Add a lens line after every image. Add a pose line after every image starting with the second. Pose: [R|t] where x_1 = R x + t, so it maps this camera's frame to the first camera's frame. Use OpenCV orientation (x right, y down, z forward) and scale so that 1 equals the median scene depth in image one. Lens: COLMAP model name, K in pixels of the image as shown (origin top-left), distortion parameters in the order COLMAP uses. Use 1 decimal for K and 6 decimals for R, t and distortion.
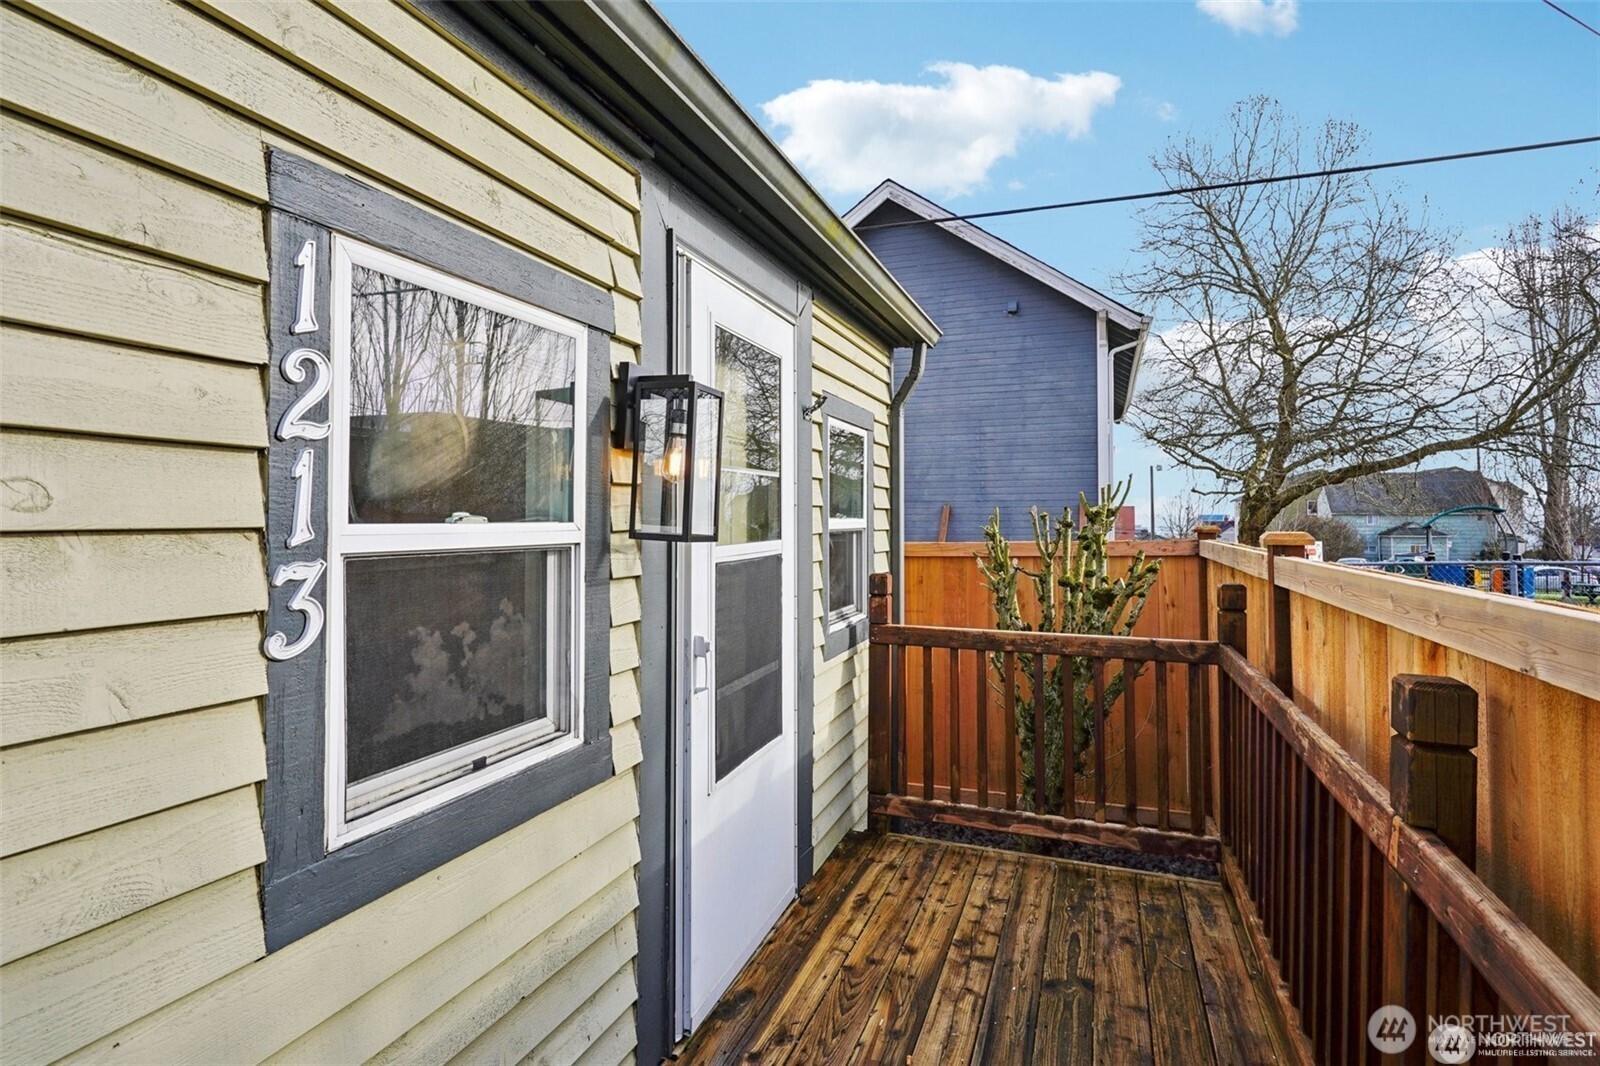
lens RADIAL K [[806.8, 0, 802.6], [0, 806.8, 510.5], [0, 0, 1]] dist [0.009224, 0.000344]
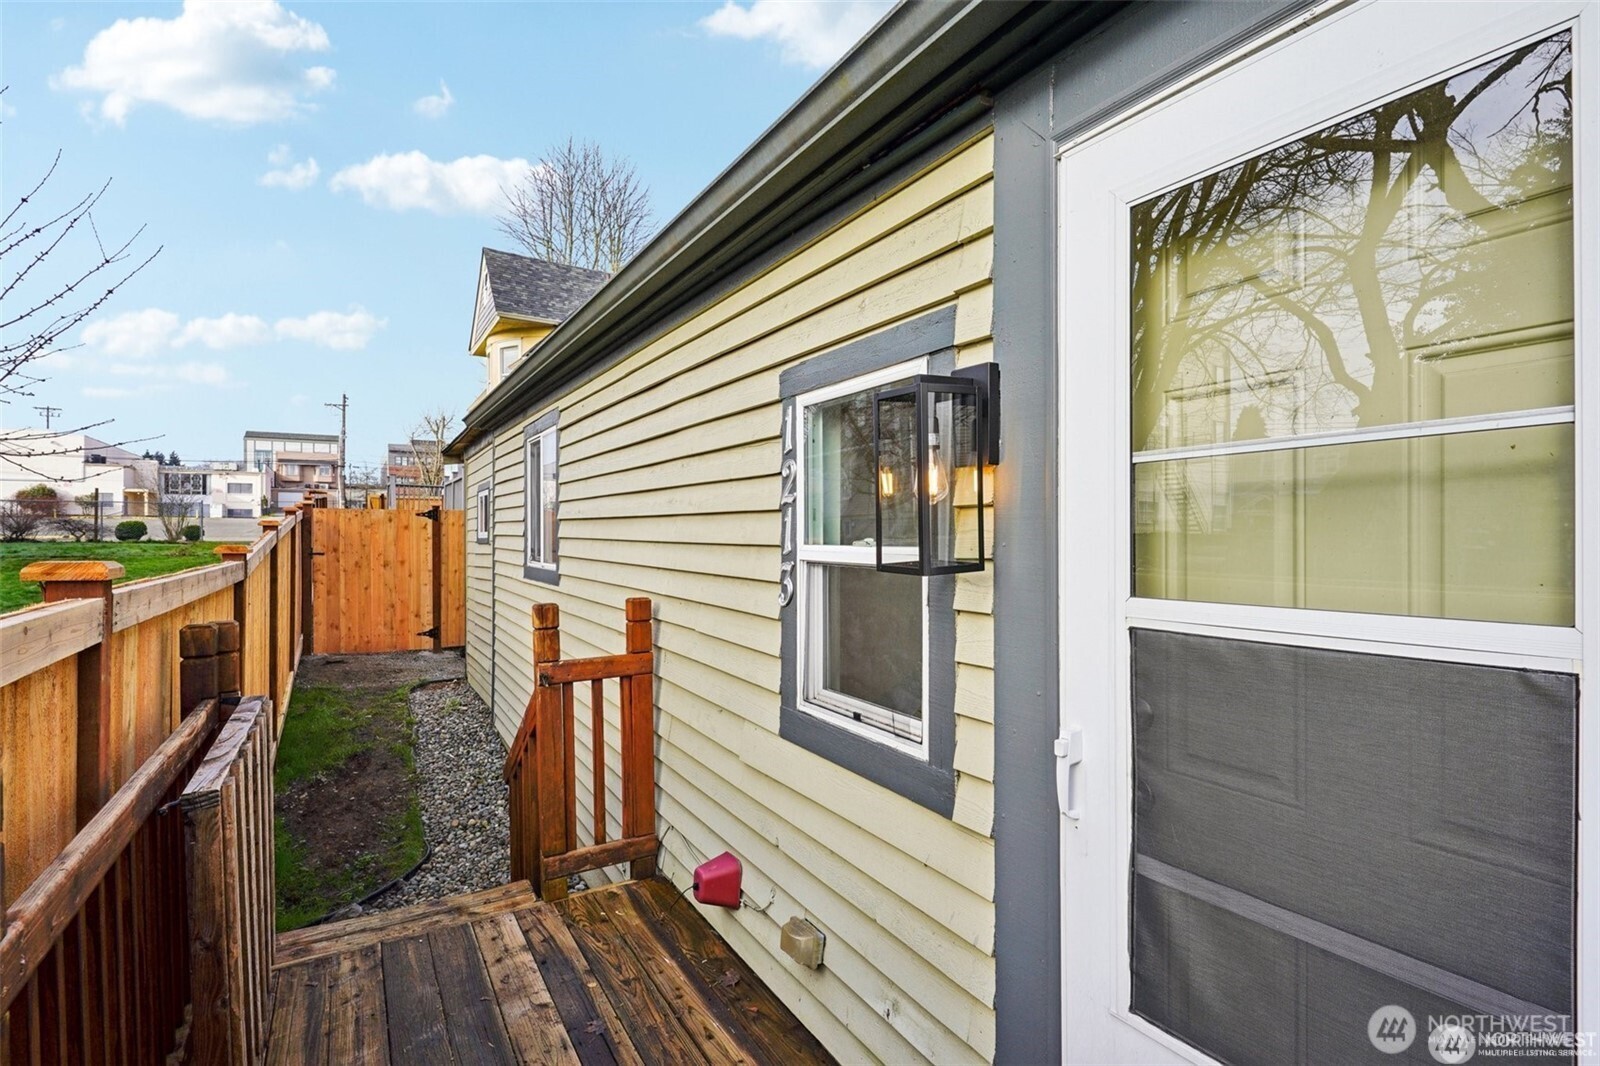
lens RADIAL K [[783.9, 0, 802.1], [0, 783.9, 525.6], [0, 0, 1]] dist [0.013851, -0.000129]
pose [[-0.635301, -0.005365, -0.772246, 0.667978], [0.008756, 0.999862, -0.014150, -0.000323], [0.772215, -0.015751, -0.635166, 1.676574]]
